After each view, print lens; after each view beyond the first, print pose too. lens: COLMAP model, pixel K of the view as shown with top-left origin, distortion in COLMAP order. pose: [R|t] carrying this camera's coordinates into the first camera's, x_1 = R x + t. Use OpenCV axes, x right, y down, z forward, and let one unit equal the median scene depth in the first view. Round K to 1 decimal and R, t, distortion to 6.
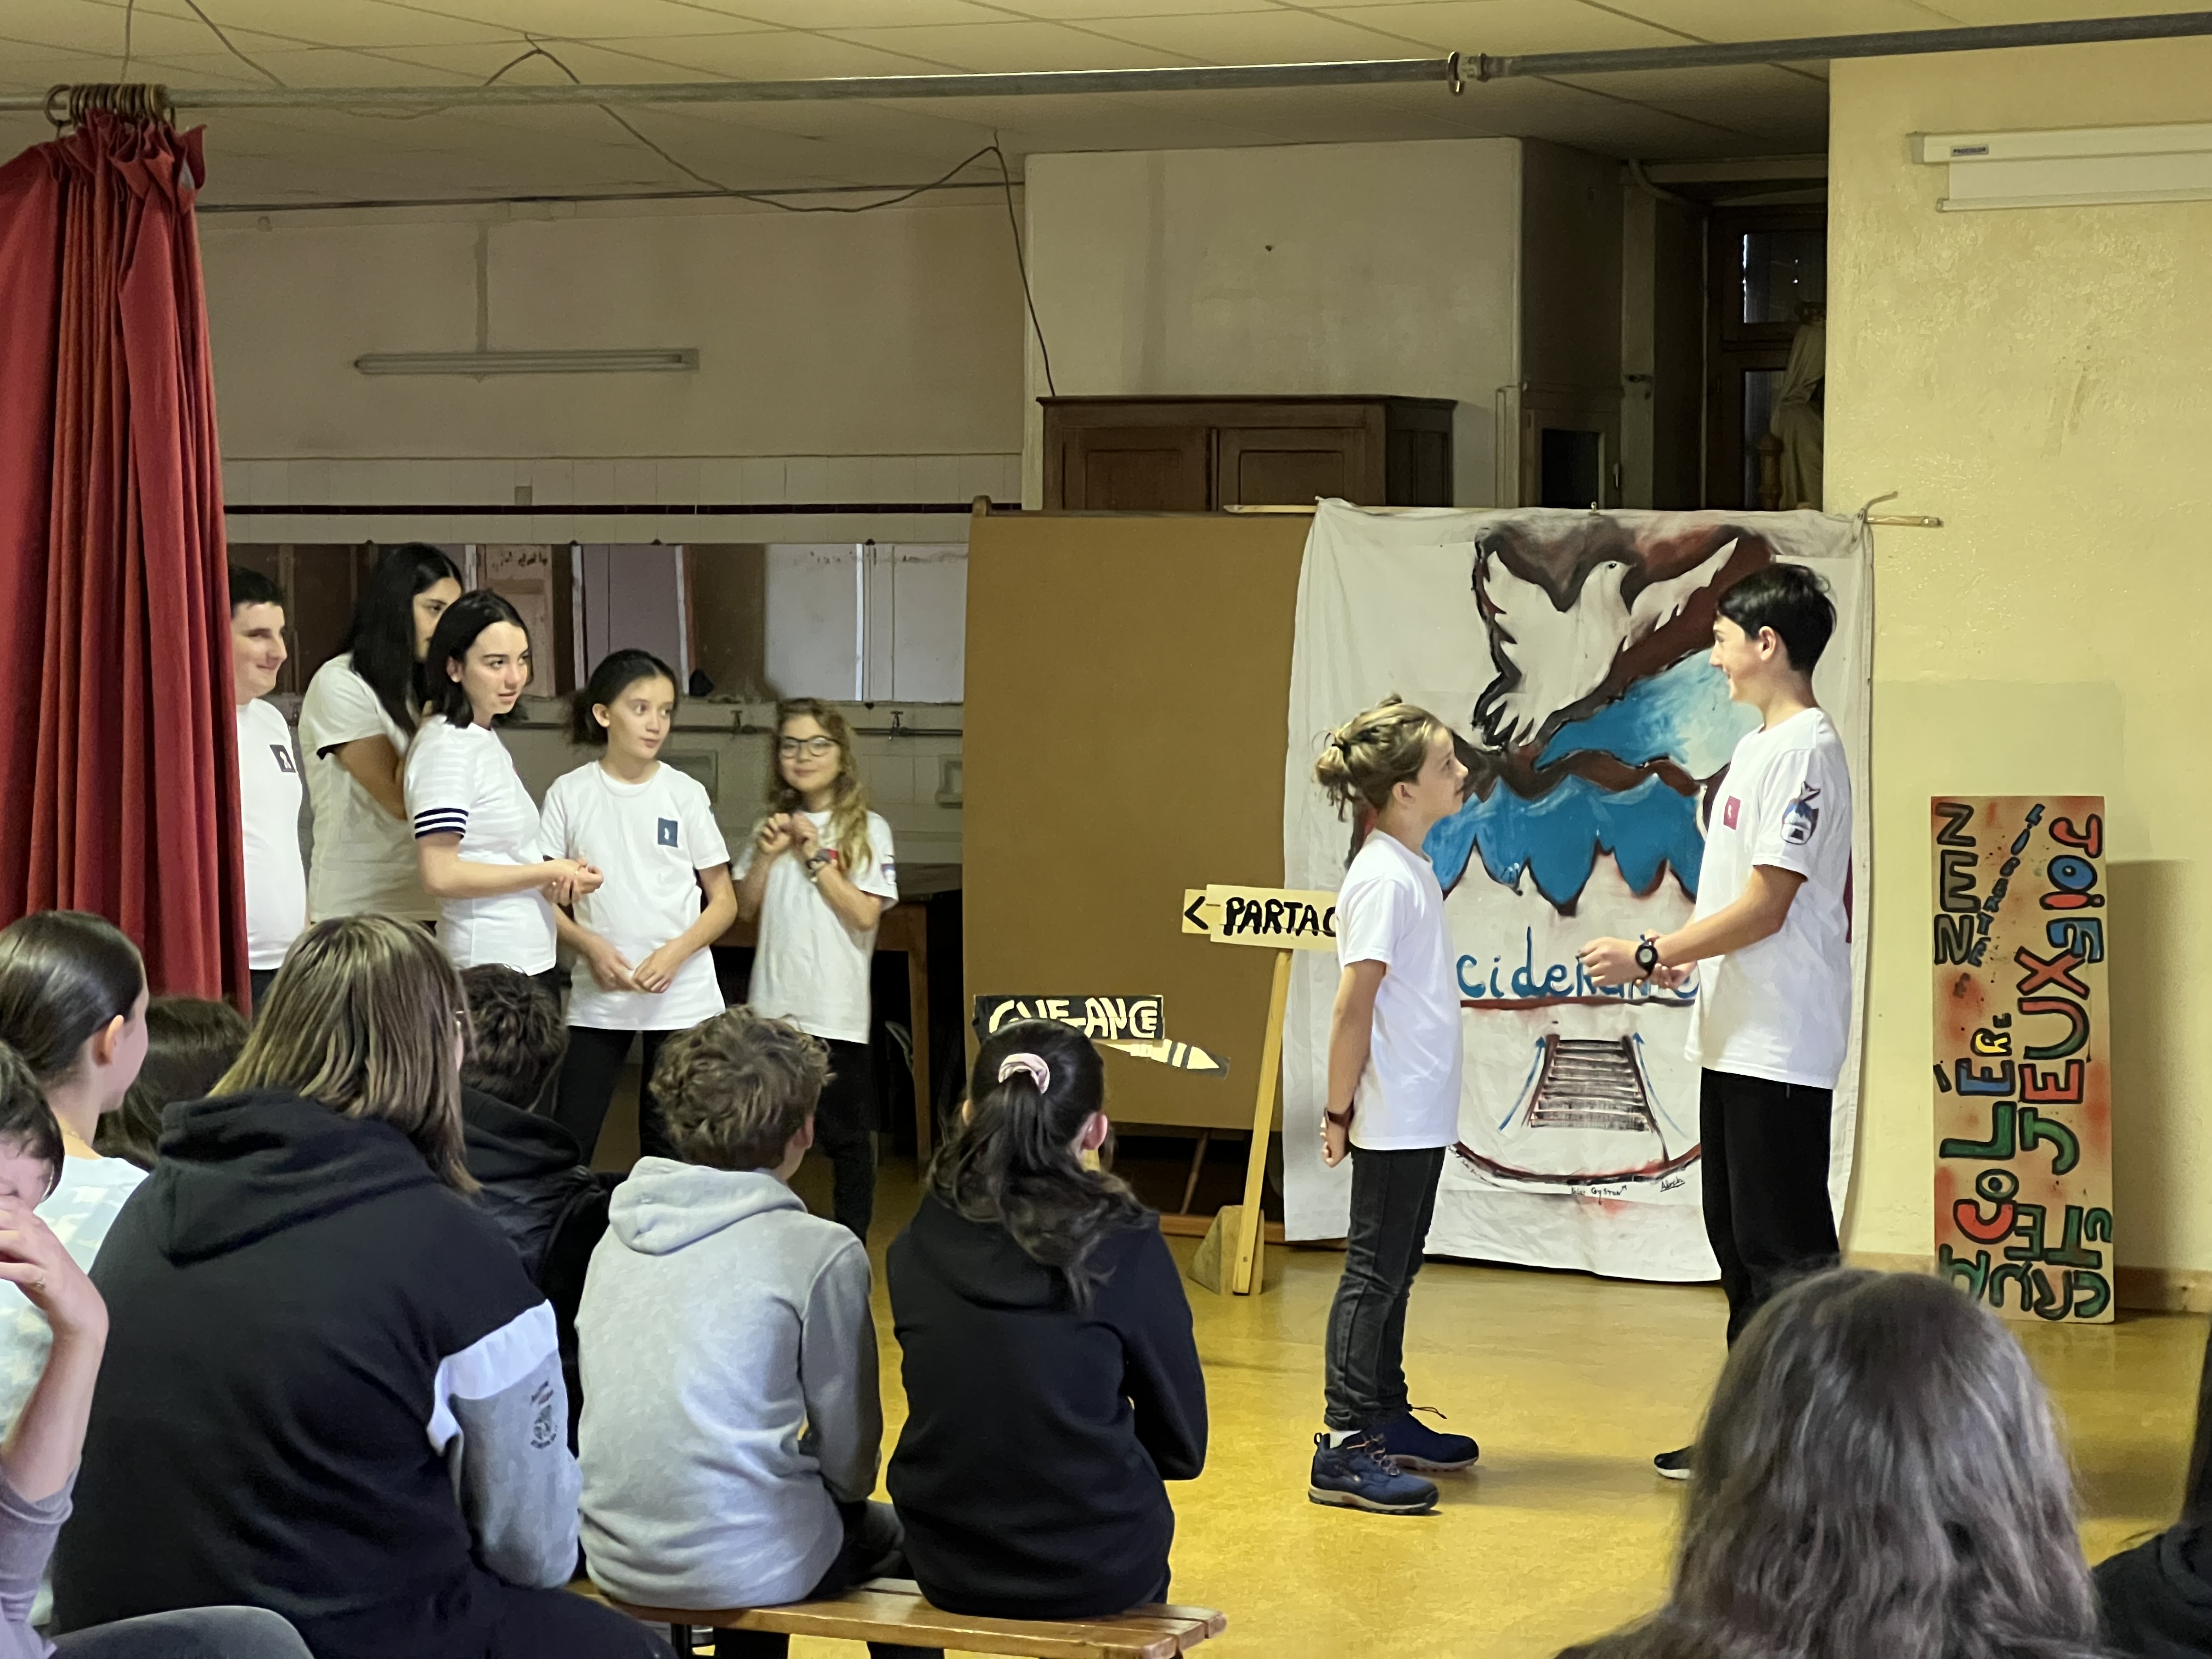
lens RADIAL K [[4949.5, 0, 1049.3], [0, 4949.5, 772.1], [0, 0, 1]] dist [-0.183545, 5.373312]
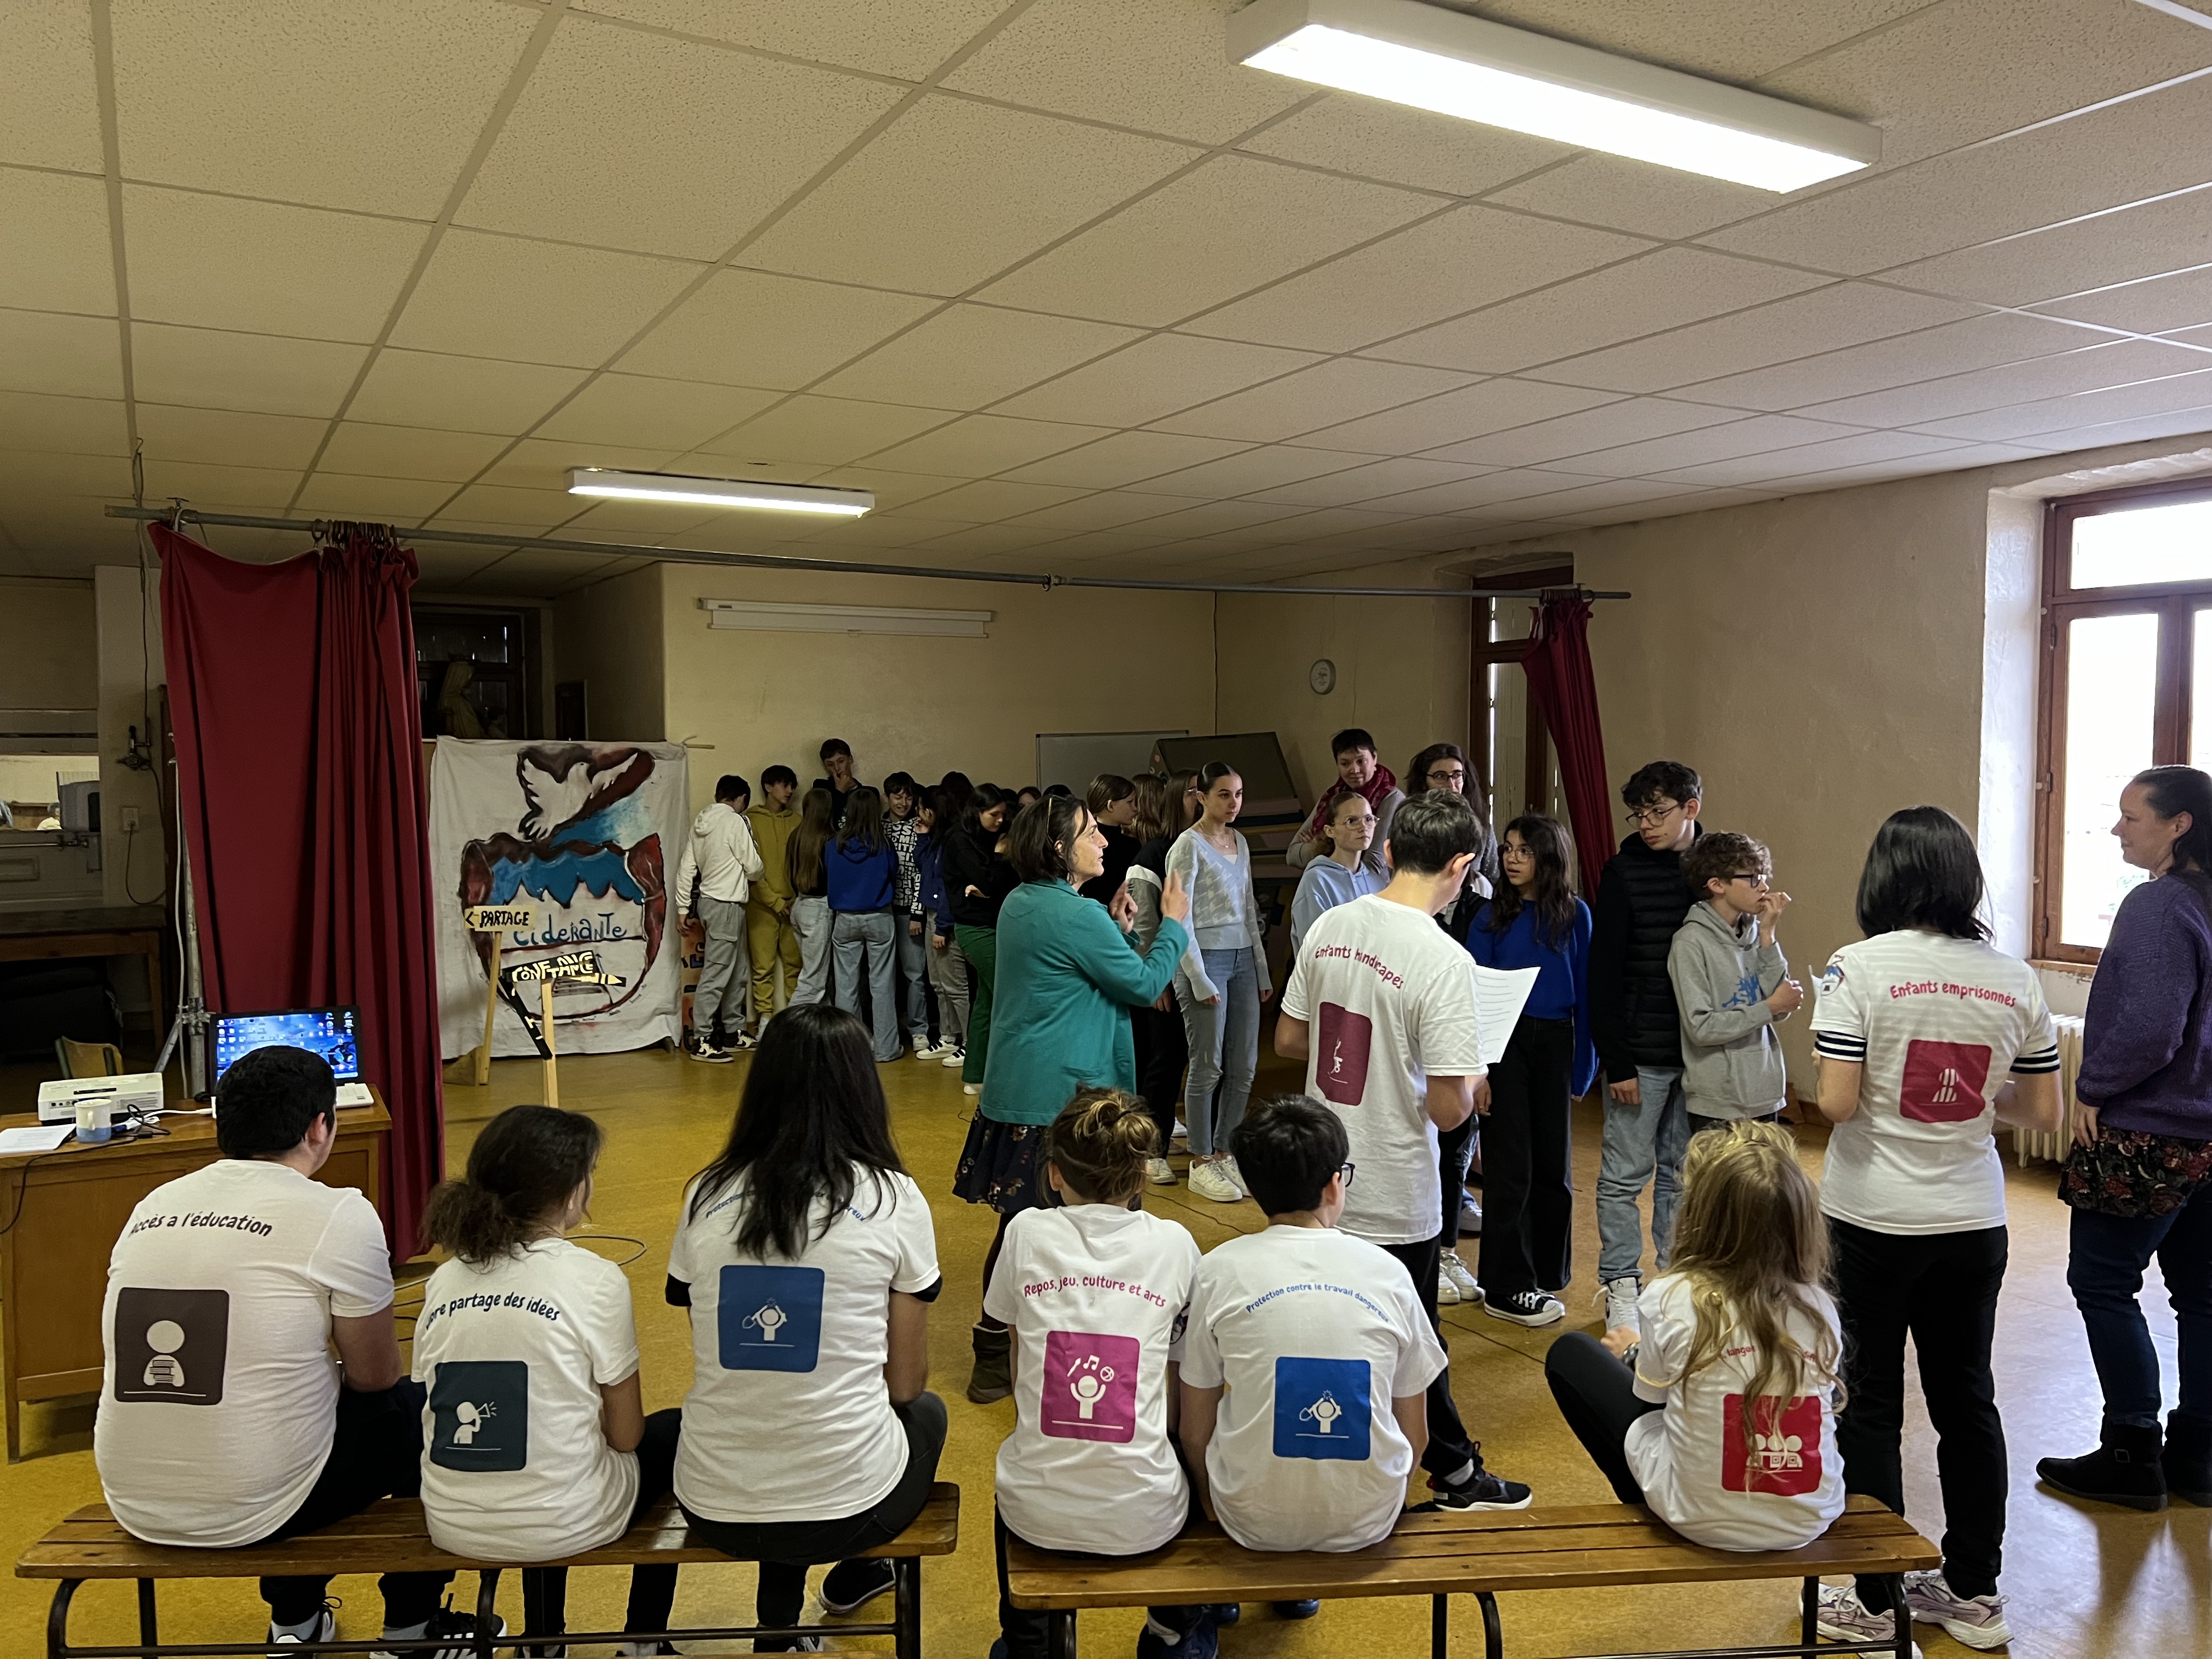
lens RADIAL K [[1669.1, 0, 1106.5], [0, 1669.1, 825.4], [0, 0, 1]] dist [0.079244, -0.097442]
pose [[0.603760, -0.039290, 0.796197, -0.393117], [0.035720, 0.999115, 0.022217, -0.020605], [-0.796365, 0.015027, 0.604629, 0.290446]]
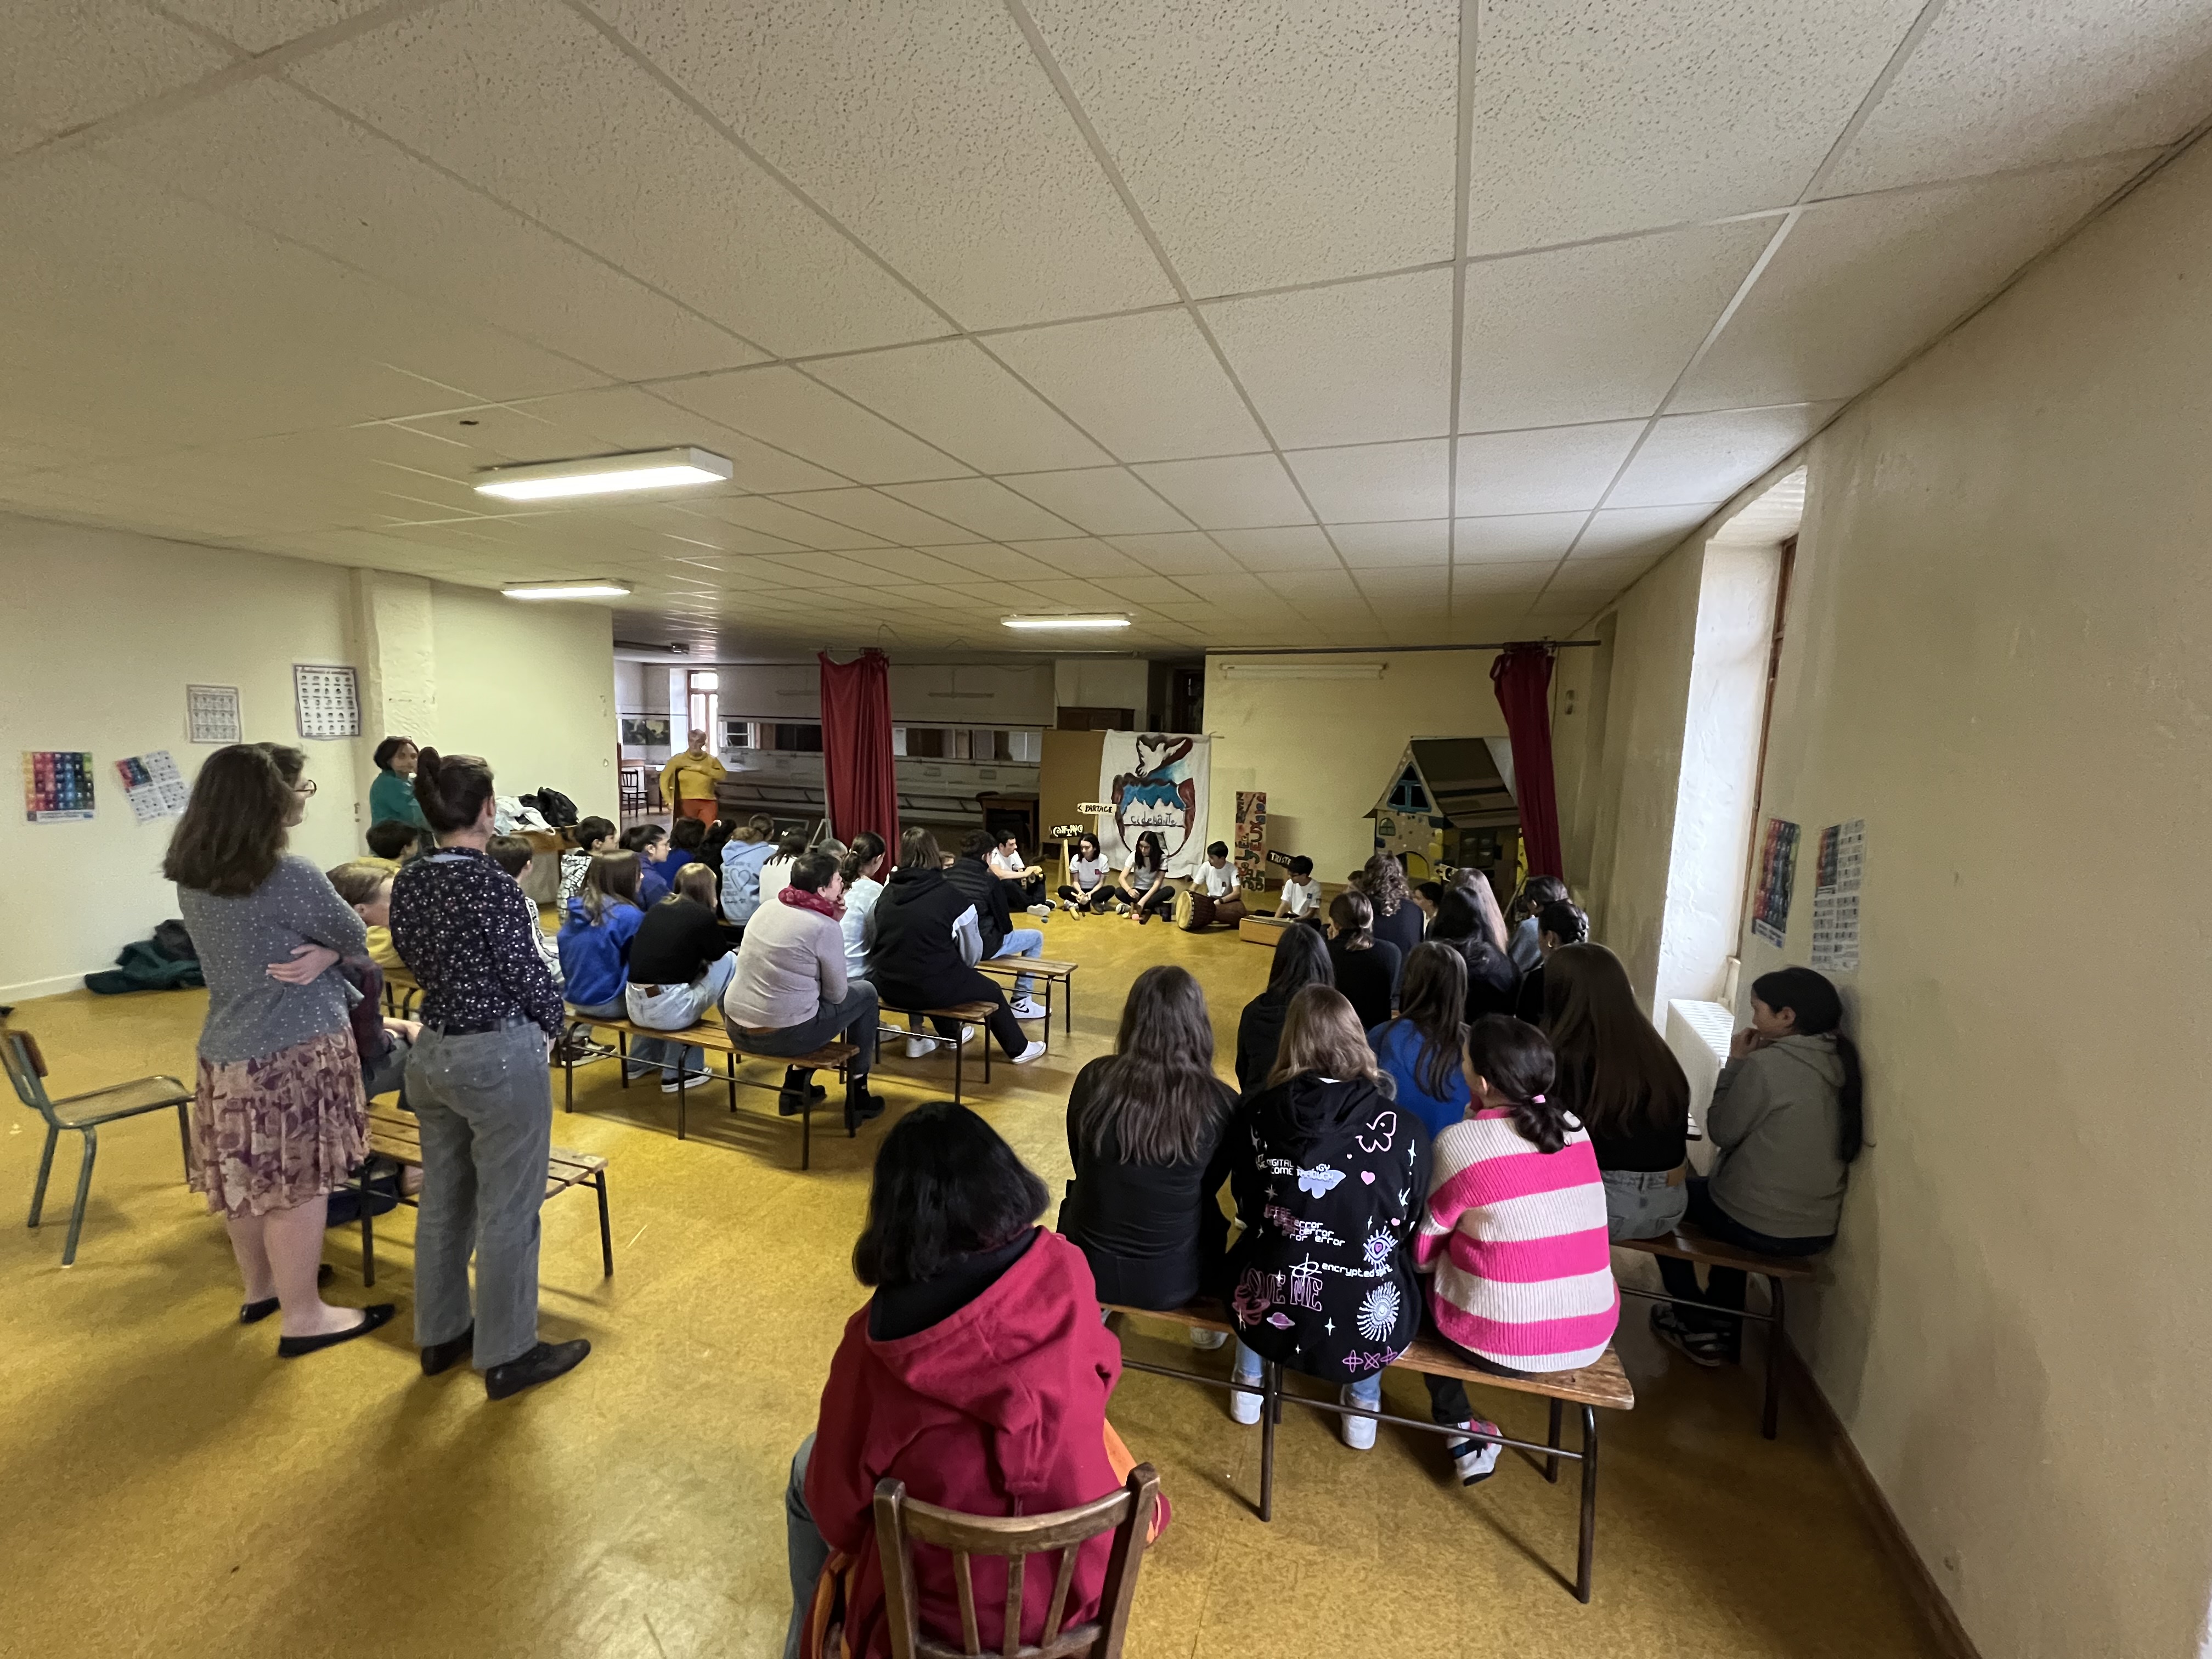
lens RADIAL K [[877.3, 0, 1105.8], [0, 877.3, 832.7], [0, 0, 1]] dist [0.002473, -0.000020]
pose [[0.998561, 0.022526, 0.048674, 0.009247], [-0.026278, 0.996618, 0.077855, -0.018285], [-0.046756, -0.079022, 0.995776, 0.054481]]
